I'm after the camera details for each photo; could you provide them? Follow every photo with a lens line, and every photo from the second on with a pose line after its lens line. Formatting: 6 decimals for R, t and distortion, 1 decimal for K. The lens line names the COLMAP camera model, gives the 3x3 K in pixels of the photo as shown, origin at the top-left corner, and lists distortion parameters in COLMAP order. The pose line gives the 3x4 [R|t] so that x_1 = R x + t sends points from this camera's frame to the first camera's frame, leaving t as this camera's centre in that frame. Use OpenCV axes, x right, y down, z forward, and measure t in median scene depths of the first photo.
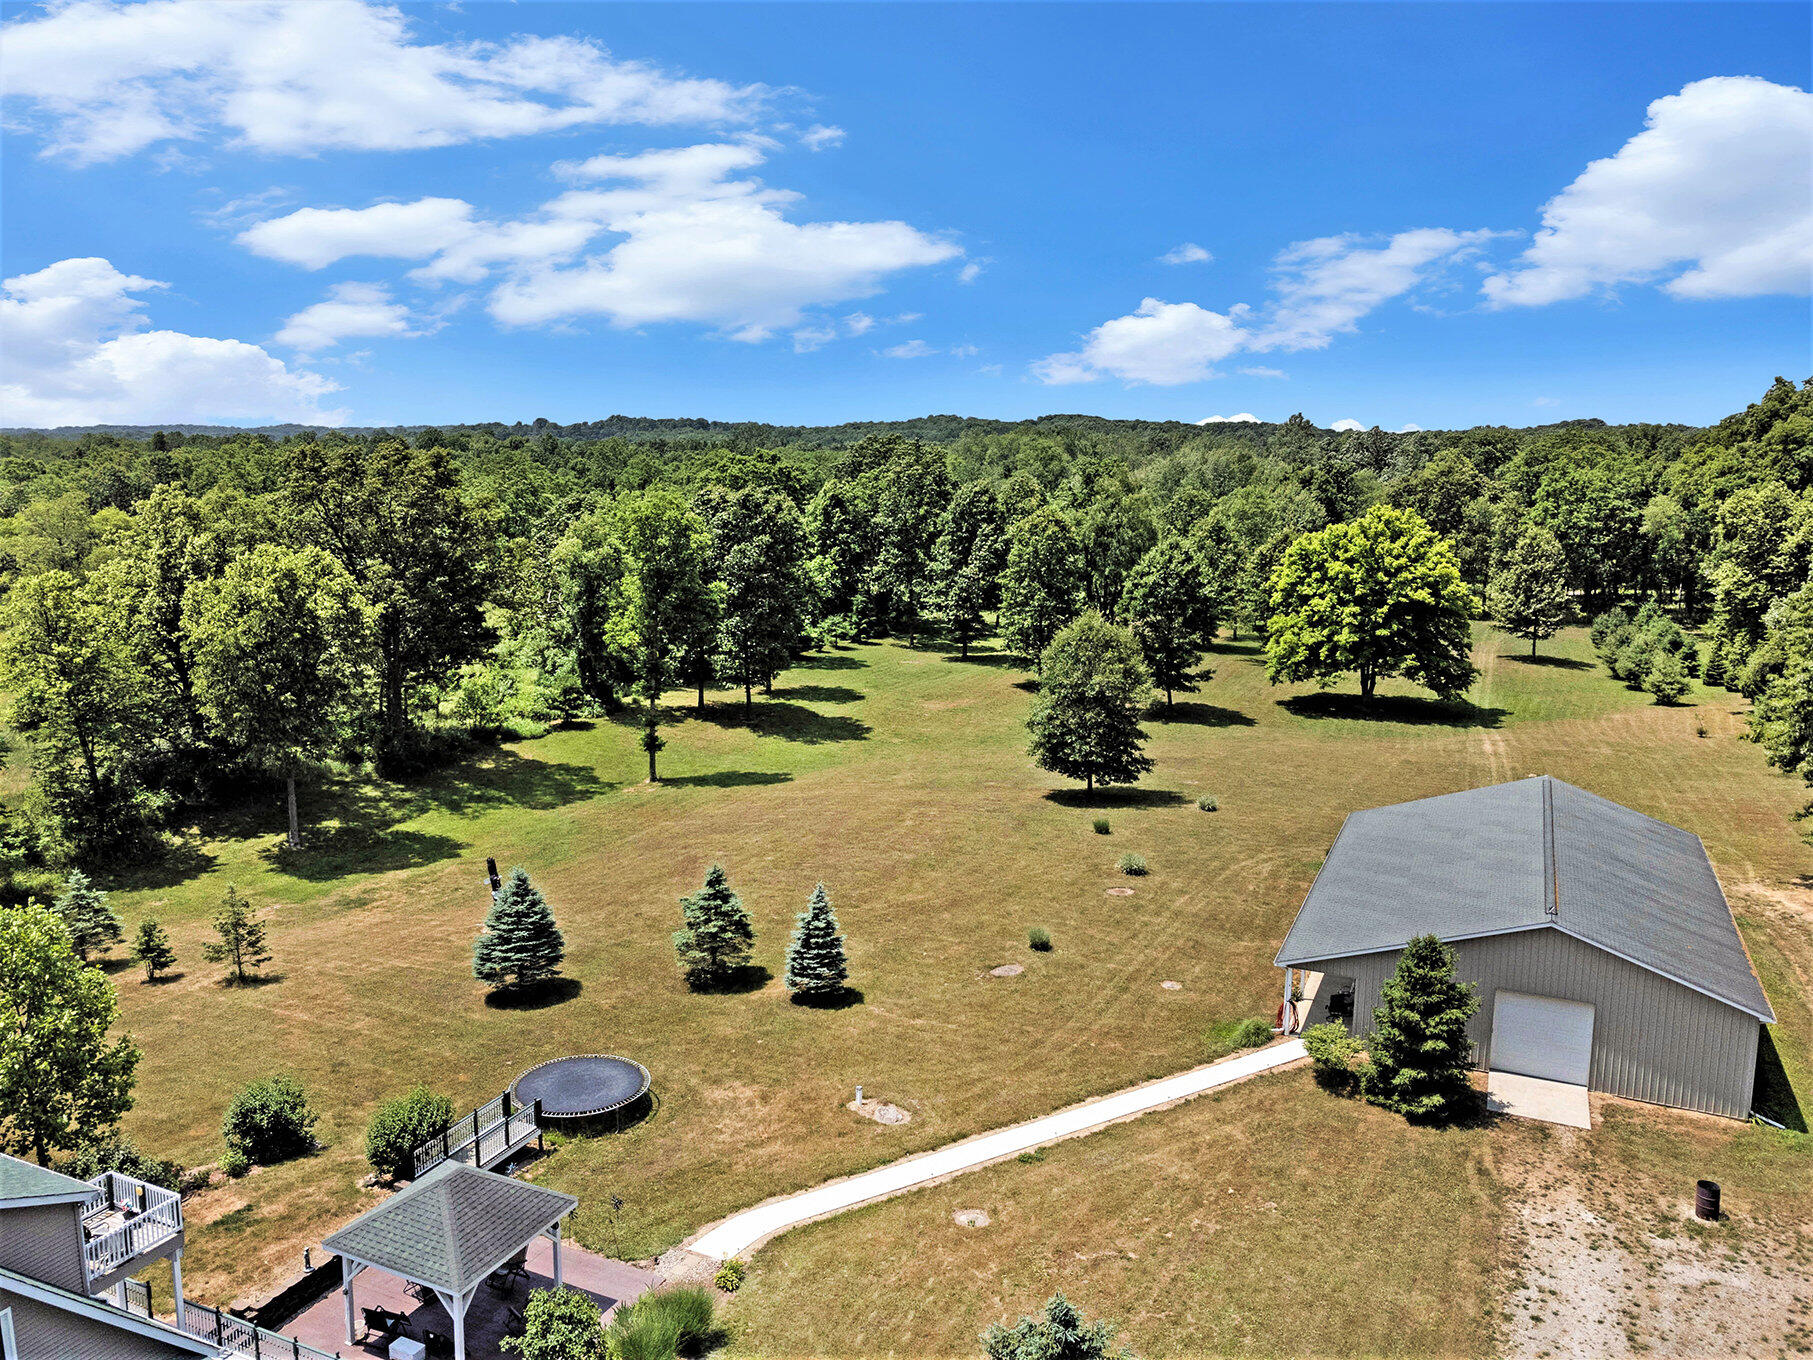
lens RADIAL K [[1355.3, 0, 901.7], [0, 1355.3, 688.0], [0, 0, 1]] dist [-0.003576, 0.029584]
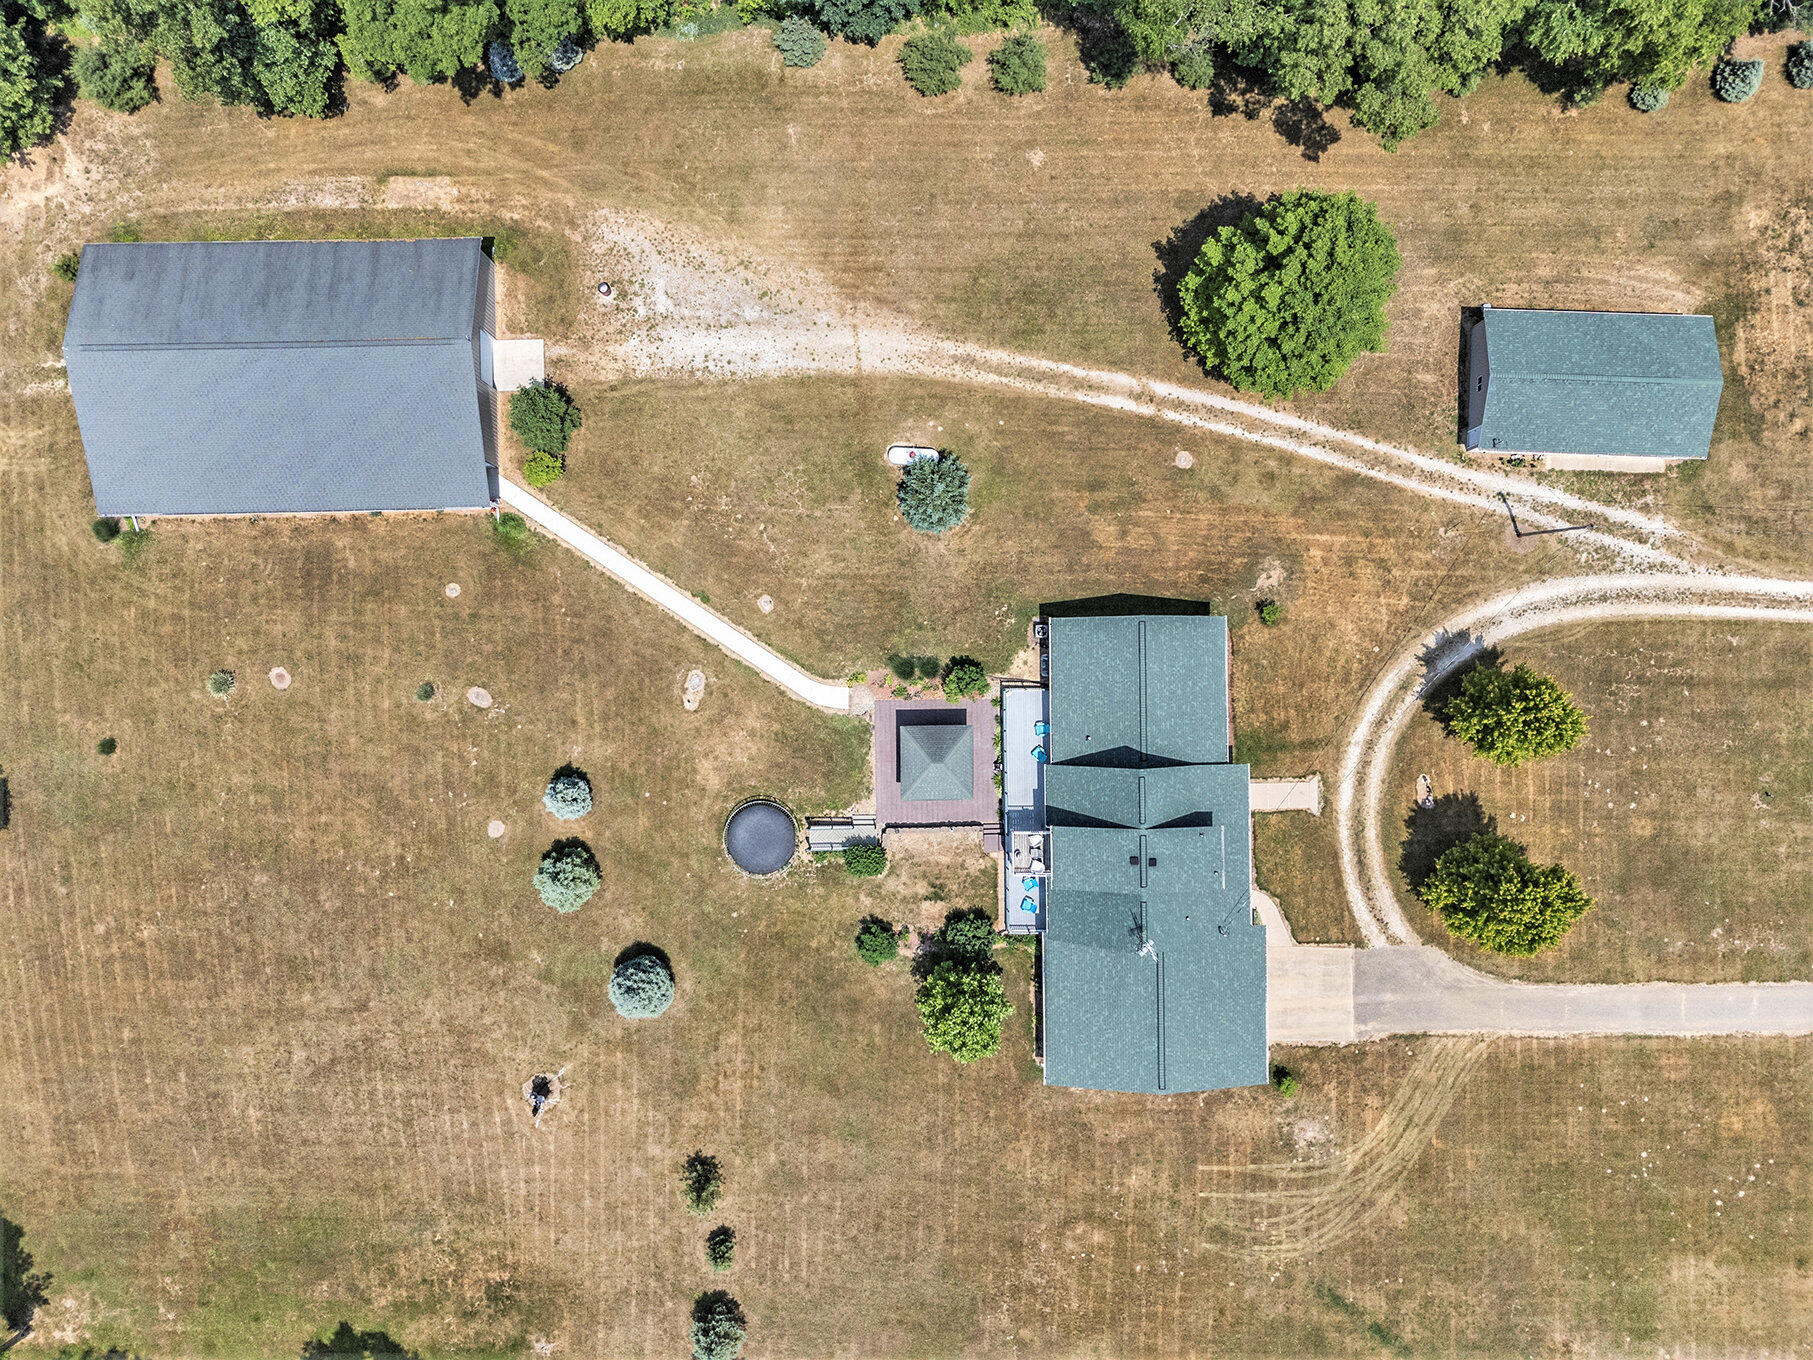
lens RADIAL K [[1355.3, 0, 901.7], [0, 1355.3, 688.0], [0, 0, 1]] dist [-0.003576, 0.029584]
pose [[-0.435478, -0.900002, 0.018826, -0.164699], [0.176466, -0.064840, 0.982169, -1.369846], [-0.882734, 0.431035, 0.187057, 0.397314]]
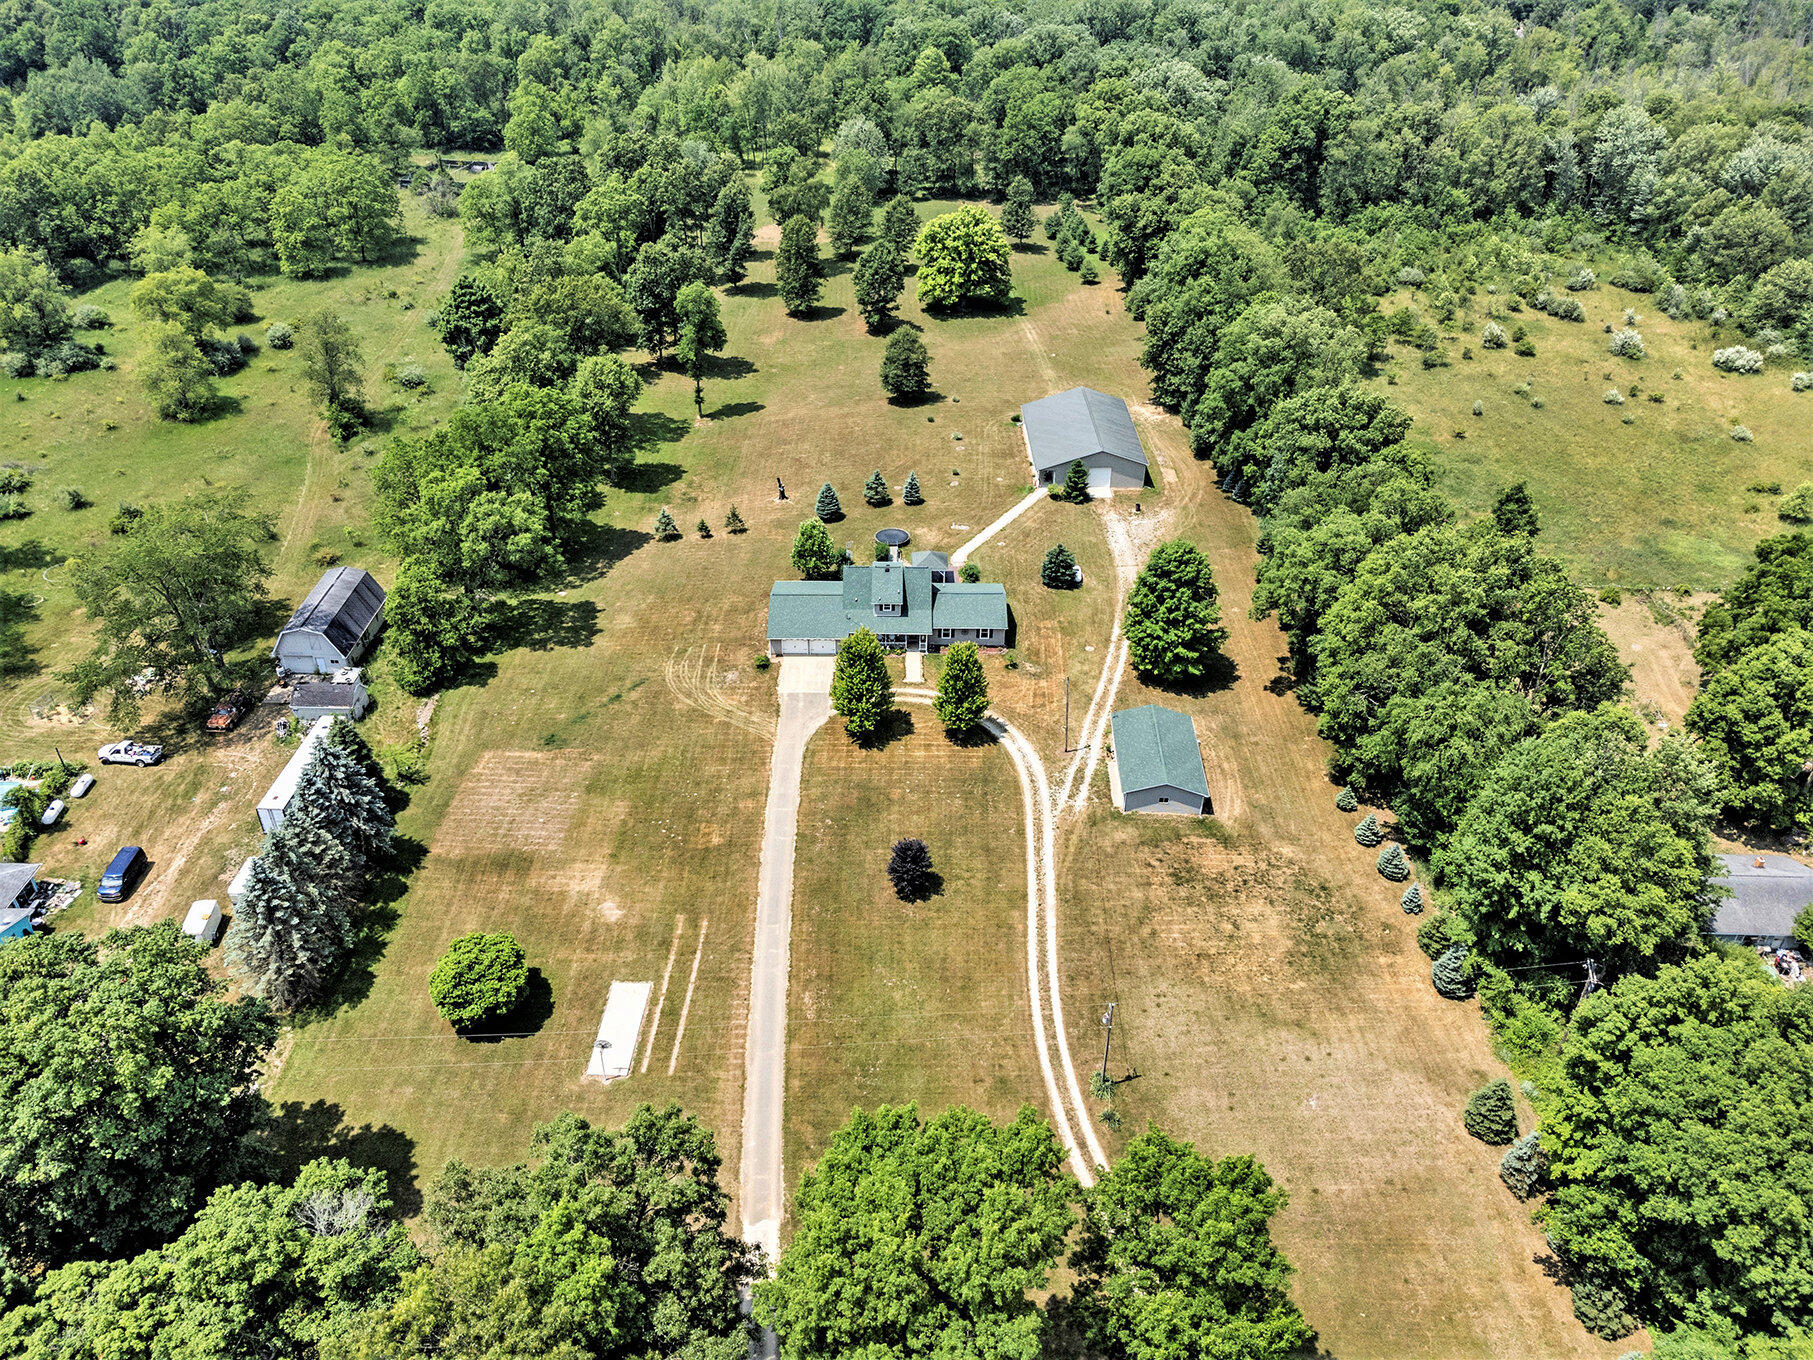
lens RADIAL K [[1330.0, 0, 902.9], [0, 1330.0, 698.4], [0, 0, 1]] dist [0.039118, -0.054955]
pose [[0.901609, -0.246138, 0.355693, -1.615243], [0.075583, 0.899309, 0.430732, -0.895334], [-0.425898, -0.361467, 0.829429, -2.256243]]
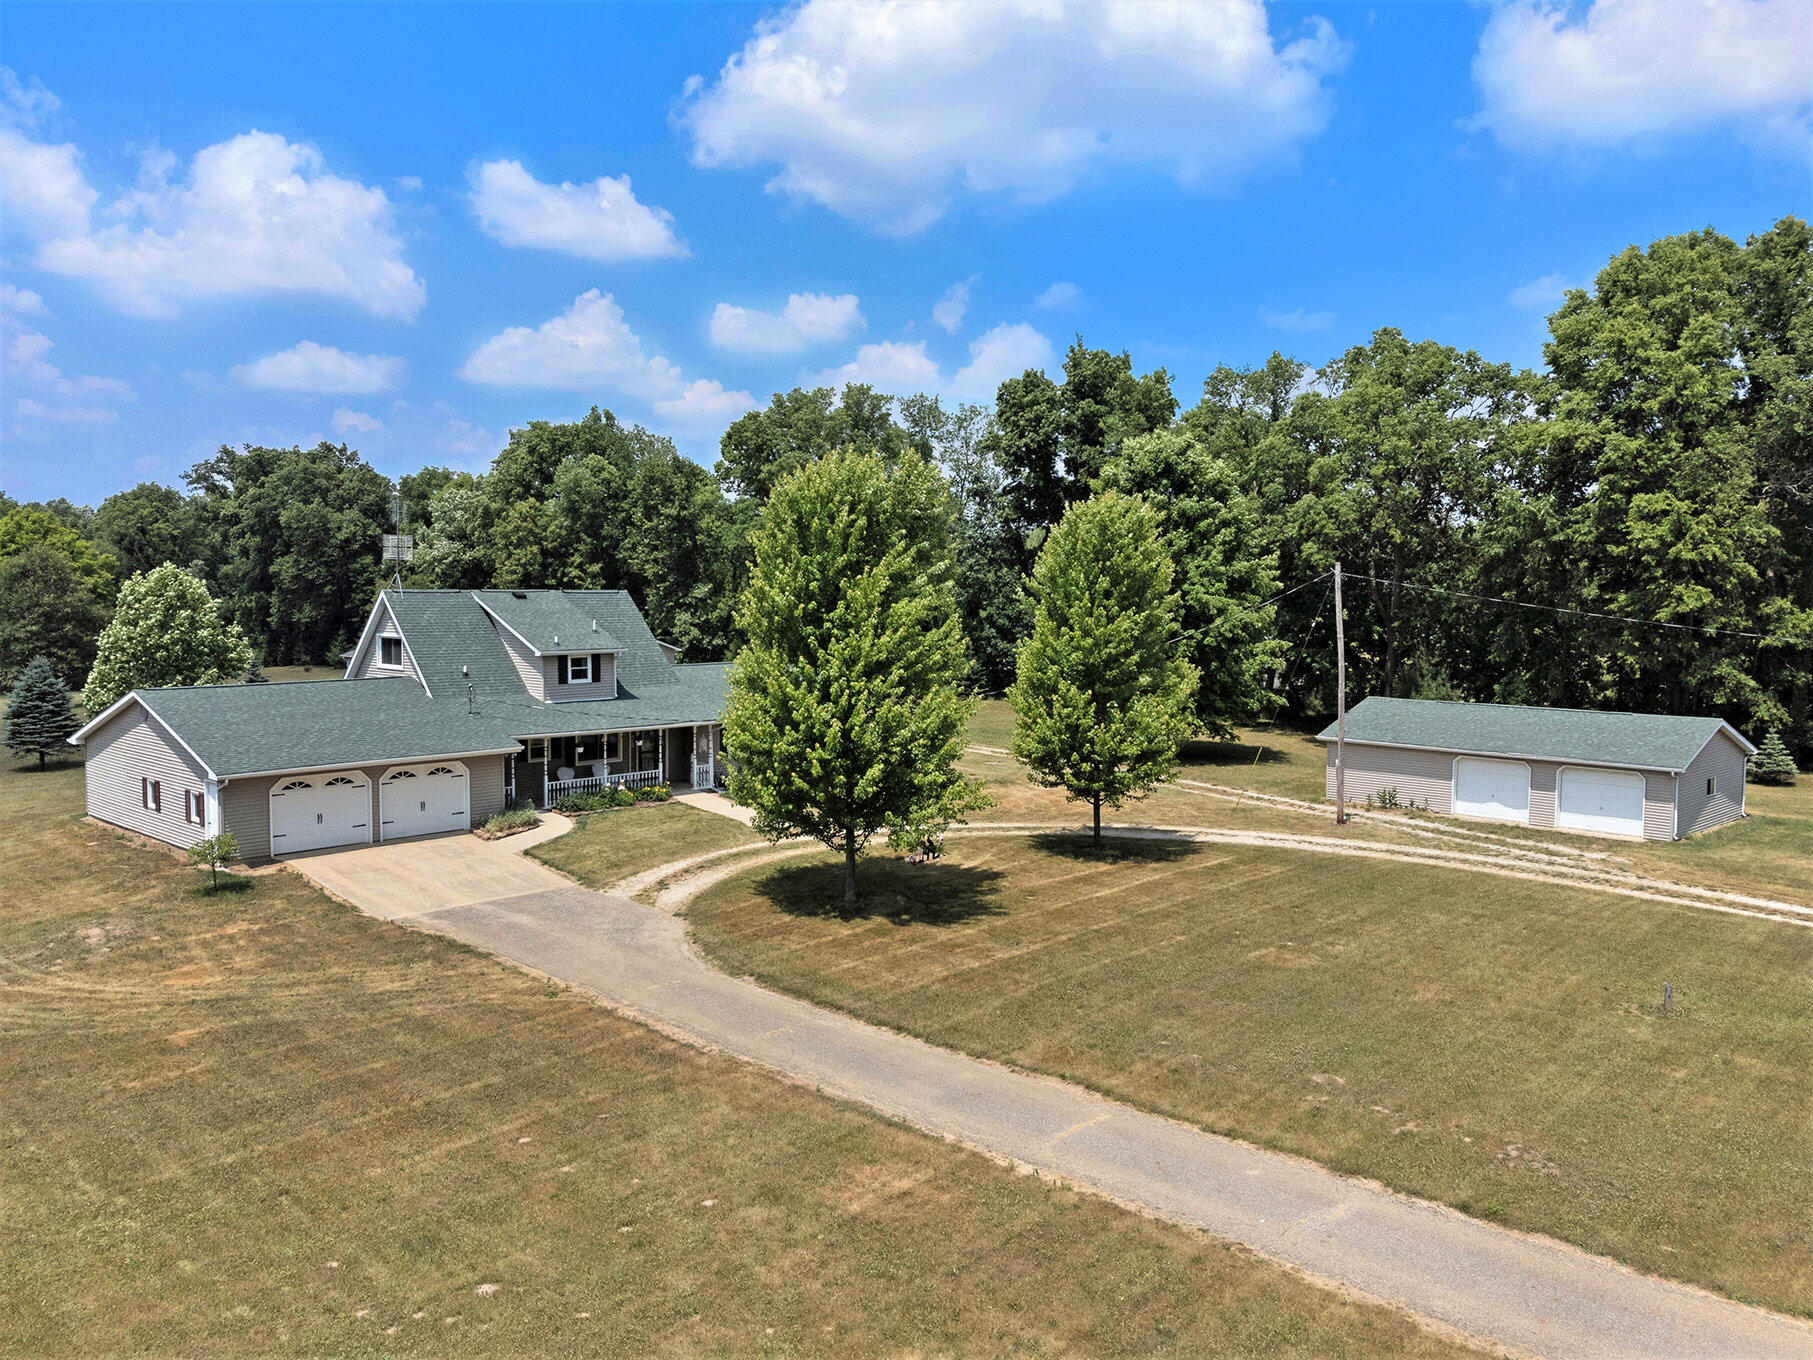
lens RADIAL K [[1355.3, 0, 901.7], [0, 1355.3, 688.0], [0, 0, 1]] dist [-0.003576, 0.029584]
pose [[0.311865, -0.080500, 0.946710, -1.355129], [0.170168, 0.985026, 0.027701, 0.295695], [-0.934764, 0.152461, 0.320893, -0.090464]]
